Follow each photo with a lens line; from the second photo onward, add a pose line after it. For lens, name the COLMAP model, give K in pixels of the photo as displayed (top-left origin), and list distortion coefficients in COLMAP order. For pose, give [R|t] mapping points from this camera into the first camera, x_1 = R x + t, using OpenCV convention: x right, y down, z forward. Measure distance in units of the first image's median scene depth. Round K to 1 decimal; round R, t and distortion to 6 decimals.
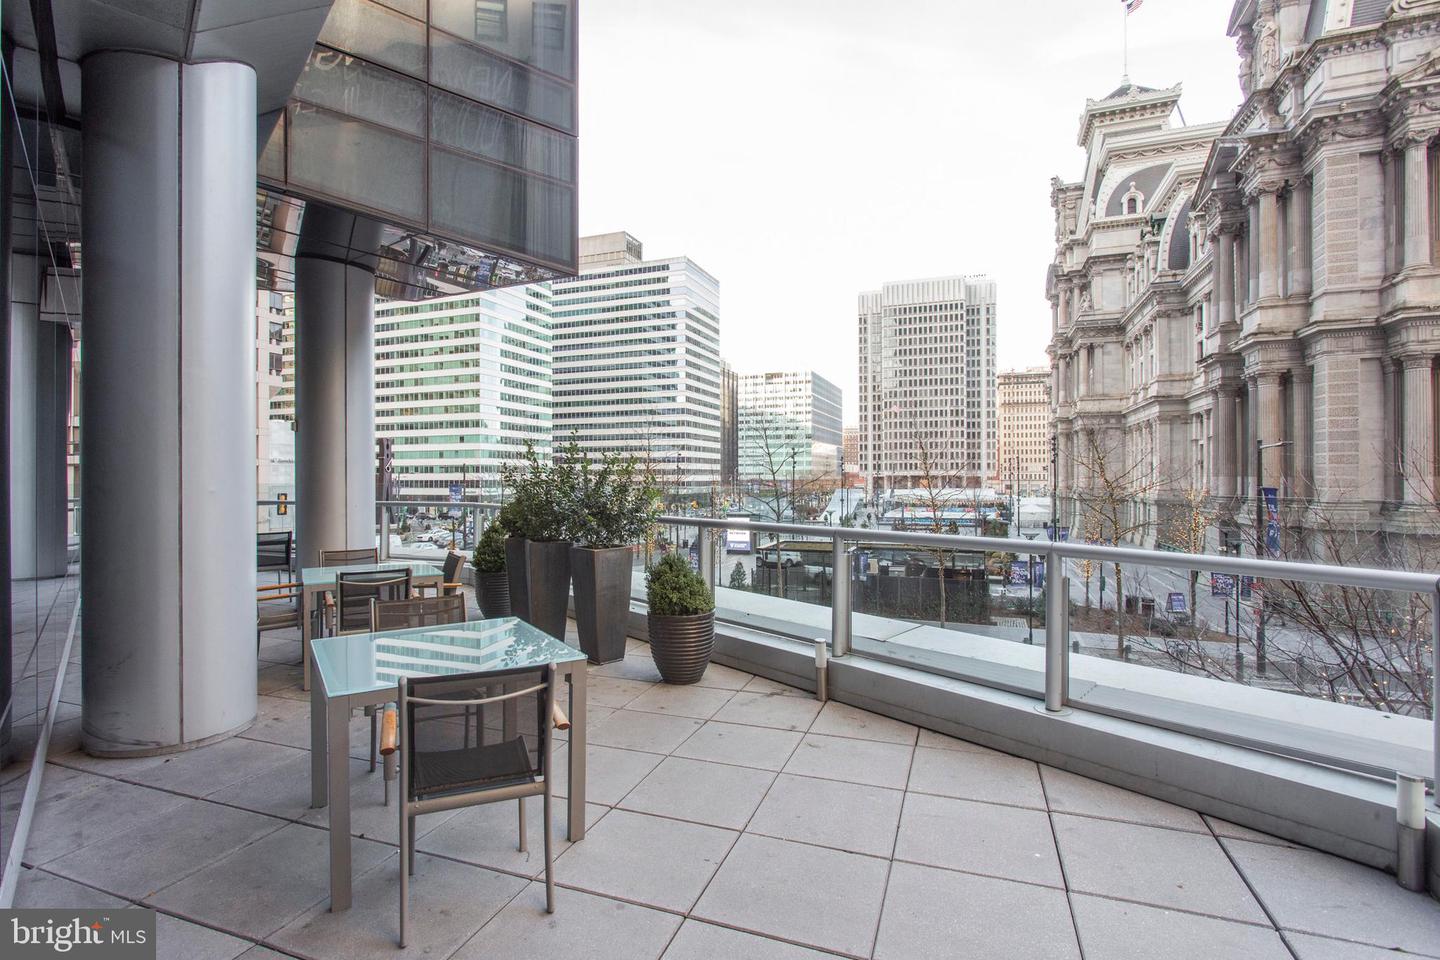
lens RADIAL K [[695.9, 0, 714.9], [0, 695.9, 484.5], [0, 0, 1]] dist [0.013971, -0.000319]
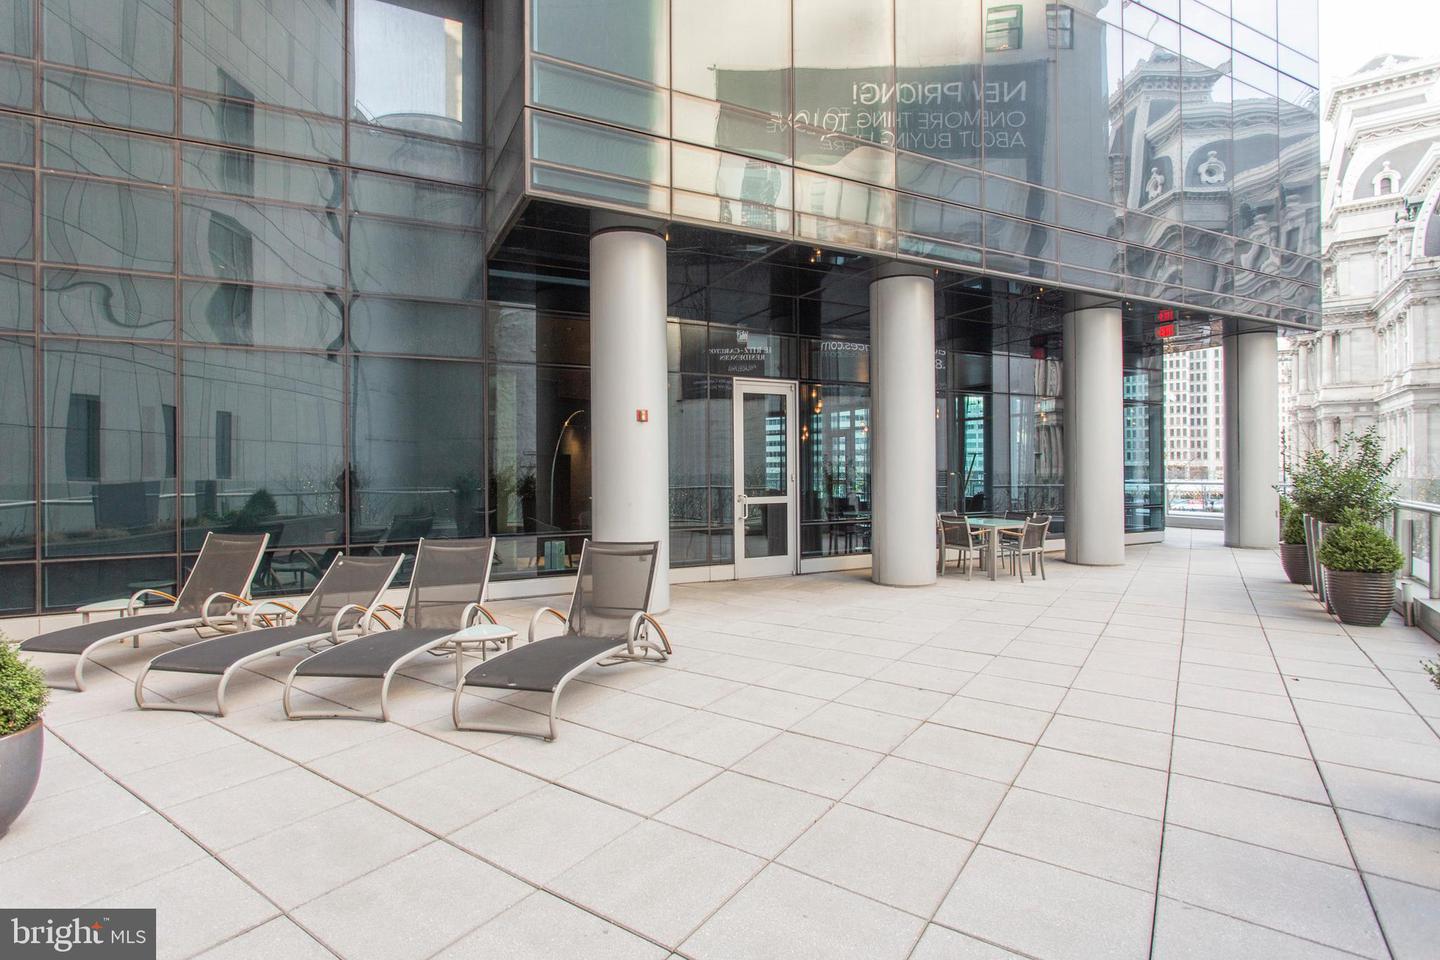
lens RADIAL K [[695.9, 0, 720.7], [0, 695.9, 472.5], [0, 0, 1]] dist [0.013971, -0.000319]
pose [[0.970493, -0.004138, -0.241093, -0.062764], [0.002654, 0.999975, -0.006481, 0.001664], [0.241114, 0.005650, 0.970480, -0.165294]]
